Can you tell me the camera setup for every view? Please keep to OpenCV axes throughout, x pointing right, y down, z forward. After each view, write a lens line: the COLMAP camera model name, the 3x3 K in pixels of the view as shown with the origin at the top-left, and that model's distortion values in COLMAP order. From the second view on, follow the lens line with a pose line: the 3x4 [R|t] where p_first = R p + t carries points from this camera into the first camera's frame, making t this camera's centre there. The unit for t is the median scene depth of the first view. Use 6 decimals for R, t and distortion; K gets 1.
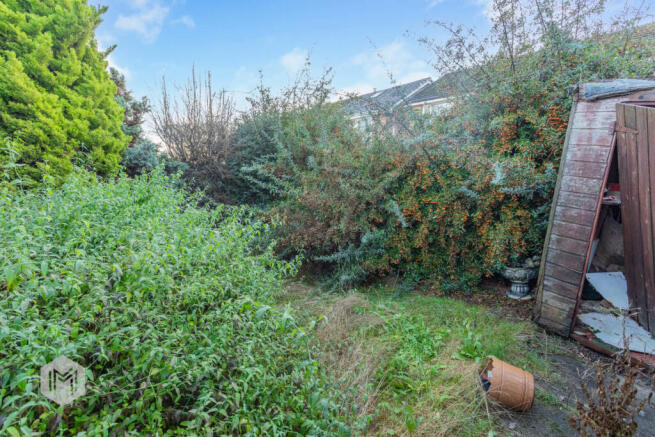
lens RADIAL K [[321.2, 0, 326.6], [0, 321.2, 219.9], [0, 0, 1]] dist [-0.009323, 0.003085]
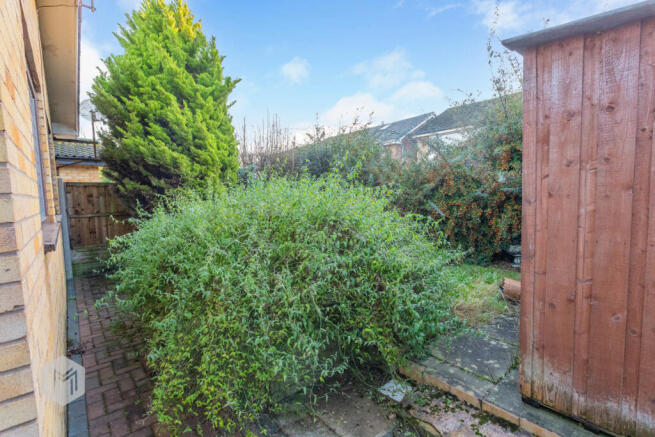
lens RADIAL K [[321.2, 0, 328.2], [0, 321.2, 218.1], [0, 0, 1]] dist [-0.009323, 0.003085]
pose [[0.999980, -0.005946, -0.002081, -0.266100], [0.005728, 0.995707, -0.092379, 0.147458], [0.002621, 0.092366, 0.995722, -0.473255]]
